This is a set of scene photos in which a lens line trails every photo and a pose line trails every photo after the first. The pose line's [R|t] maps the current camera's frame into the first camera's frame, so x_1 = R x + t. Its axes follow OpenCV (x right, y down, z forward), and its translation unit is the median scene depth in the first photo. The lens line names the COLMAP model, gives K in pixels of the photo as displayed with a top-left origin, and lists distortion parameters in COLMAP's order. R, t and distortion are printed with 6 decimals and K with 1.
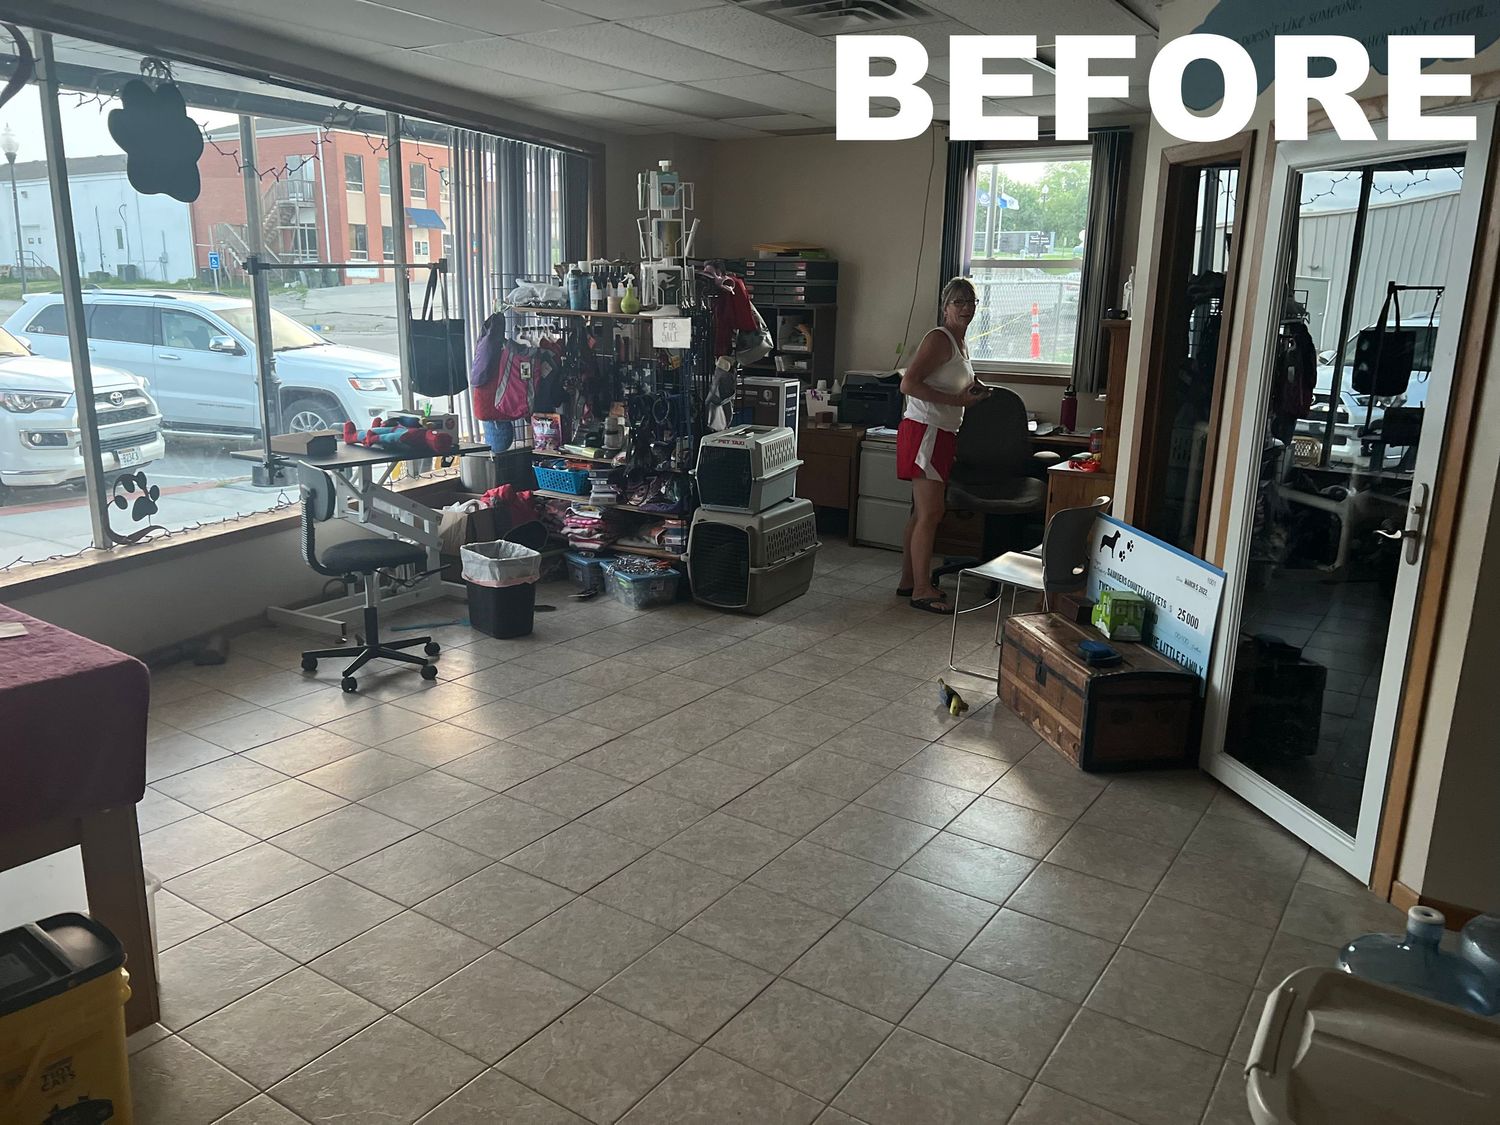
lens RADIAL K [[1119.5, 0, 750.5], [0, 1119.5, 582.3], [0, 0, 1]] dist [0.009433, 0.001577]
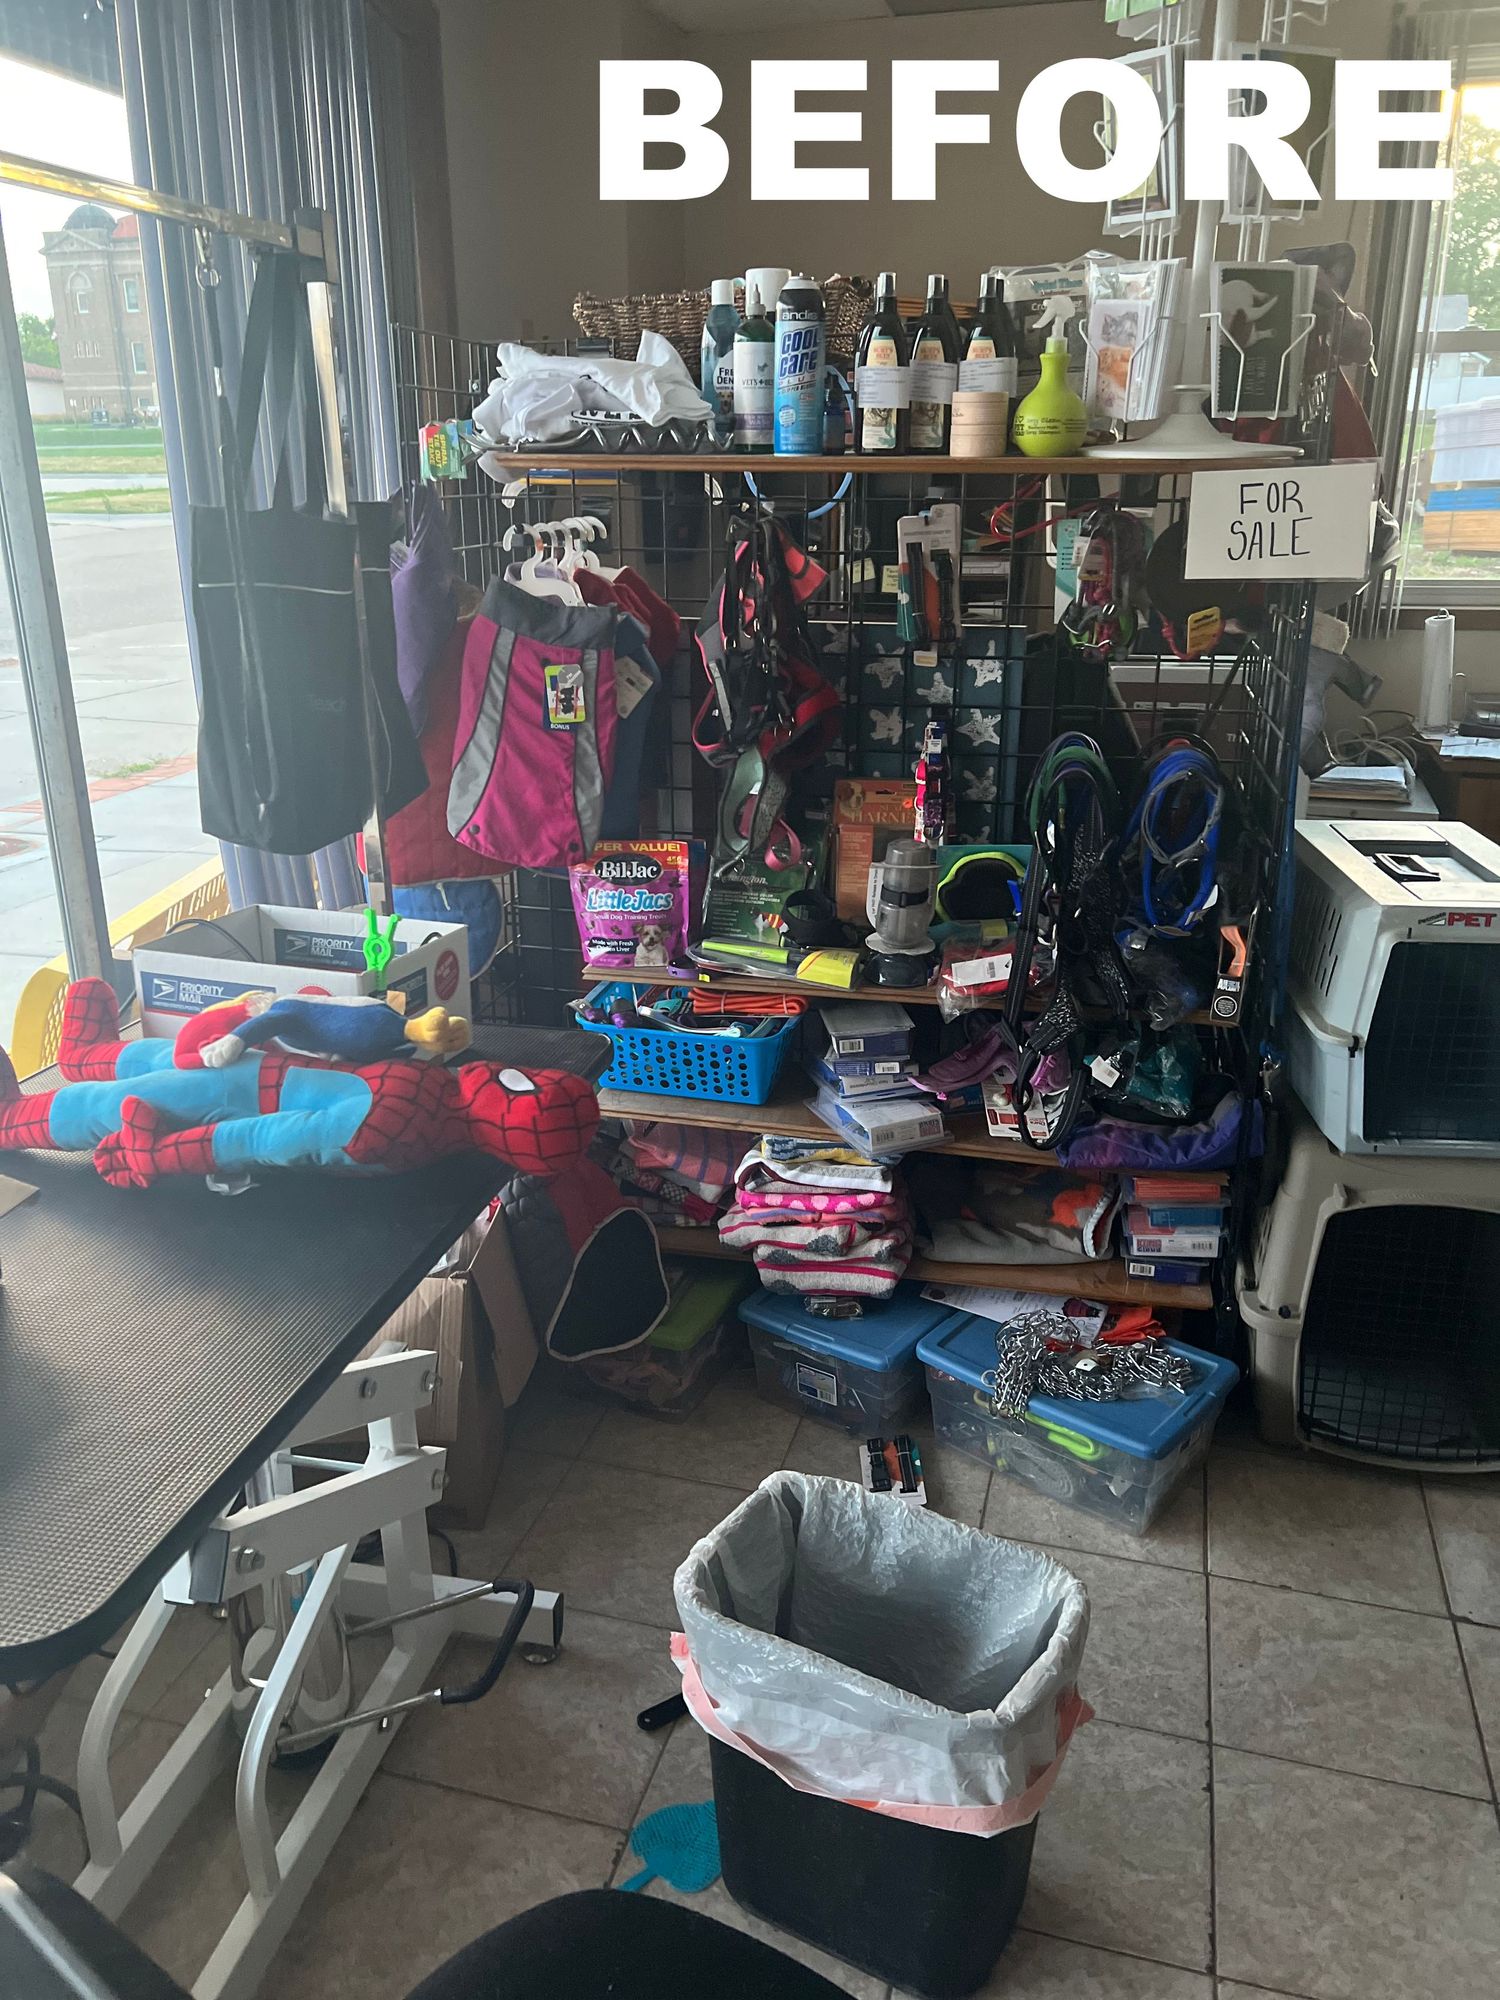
lens RADIAL K [[1574.4, 0, 763.9], [0, 1574.4, 1008.6], [0, 0, 1]] dist [0.016305, 0.010549]
pose [[0.954781, -0.126076, 0.269253, -0.266477], [0.106344, 0.990541, 0.086716, -0.141628], [-0.277639, -0.054162, 0.959157, 0.615027]]
